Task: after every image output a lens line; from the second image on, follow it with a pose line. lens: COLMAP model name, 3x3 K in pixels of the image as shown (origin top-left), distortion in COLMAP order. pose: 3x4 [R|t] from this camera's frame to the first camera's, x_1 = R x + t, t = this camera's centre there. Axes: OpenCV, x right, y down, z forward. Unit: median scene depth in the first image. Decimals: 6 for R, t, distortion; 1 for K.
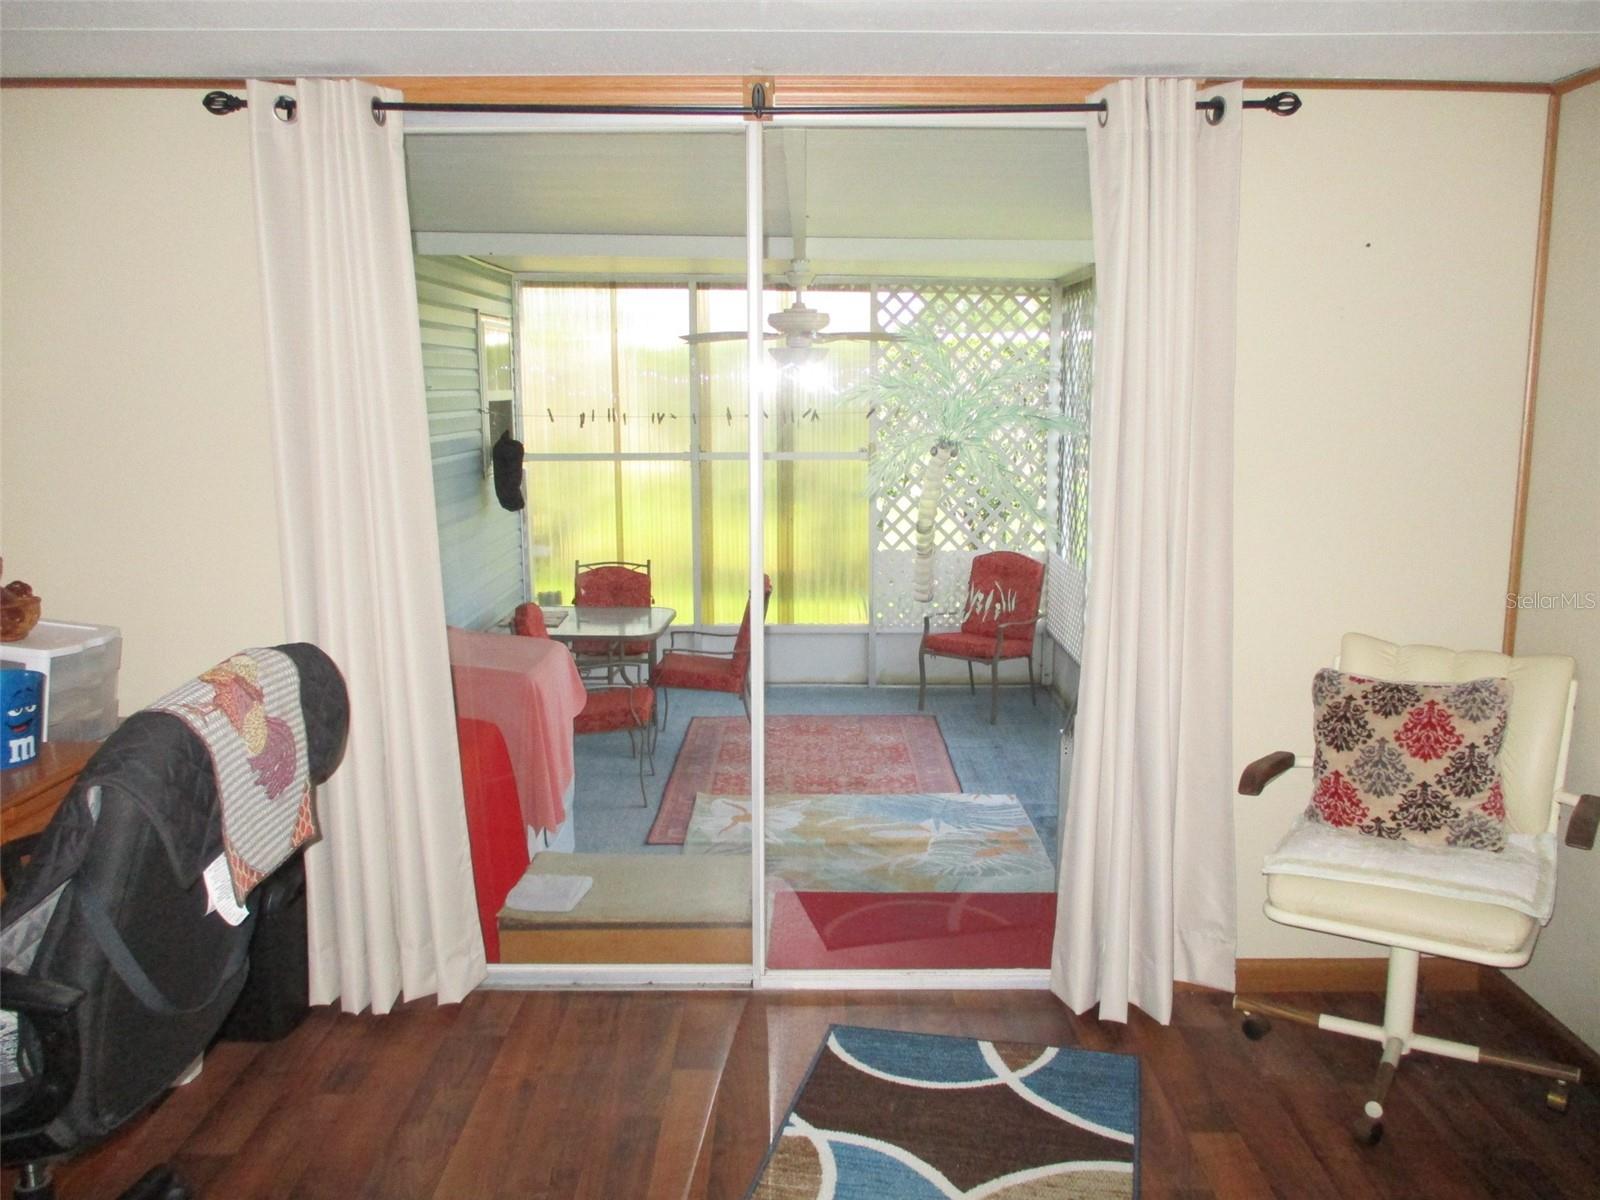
lens RADIAL K [[1336.1, 0, 809.7], [0, 1336.1, 602.4], [0, 0, 1]] dist [-0.037067, 0.015178]
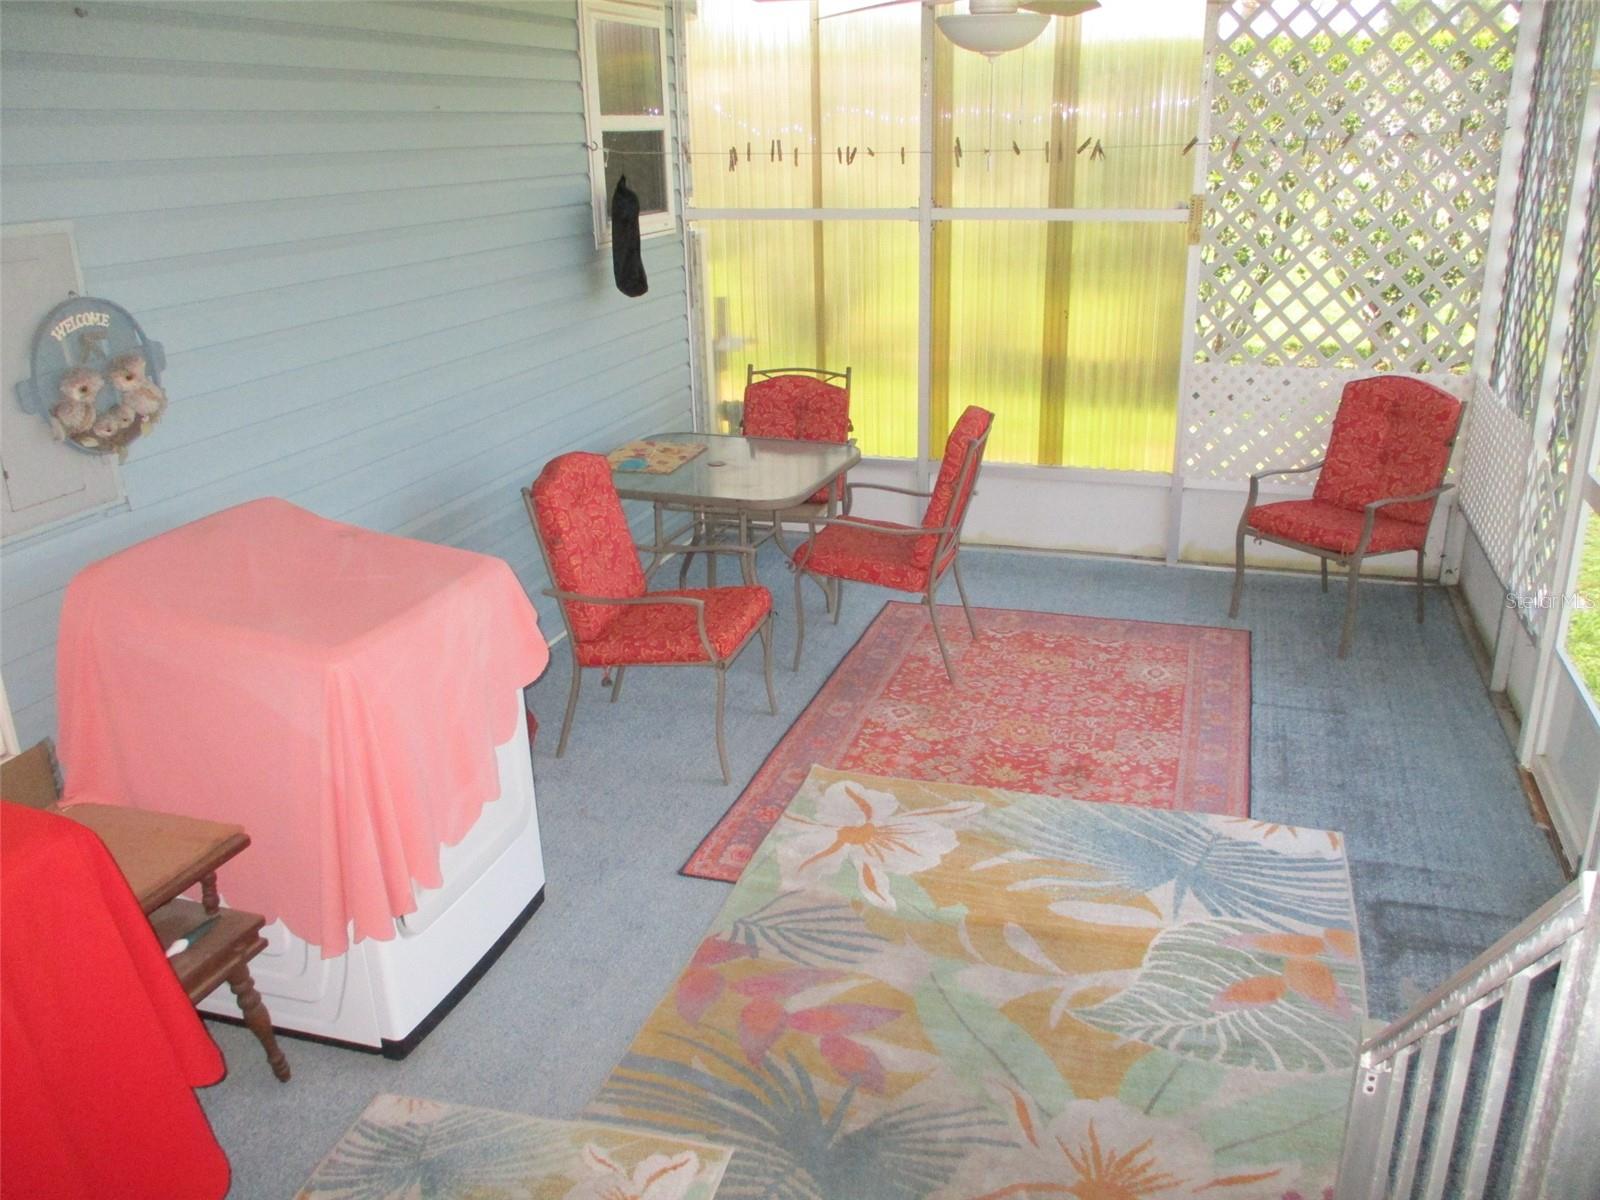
lens RADIAL K [[1336.1, 0, 809.7], [0, 1336.1, 602.4], [0, 0, 1]] dist [-0.037067, 0.015178]
pose [[0.954772, 0.087018, -0.284322, 0.087972], [-0.033585, 0.981660, 0.187660, -0.053069], [0.295437, -0.169624, 0.940183, 0.407570]]
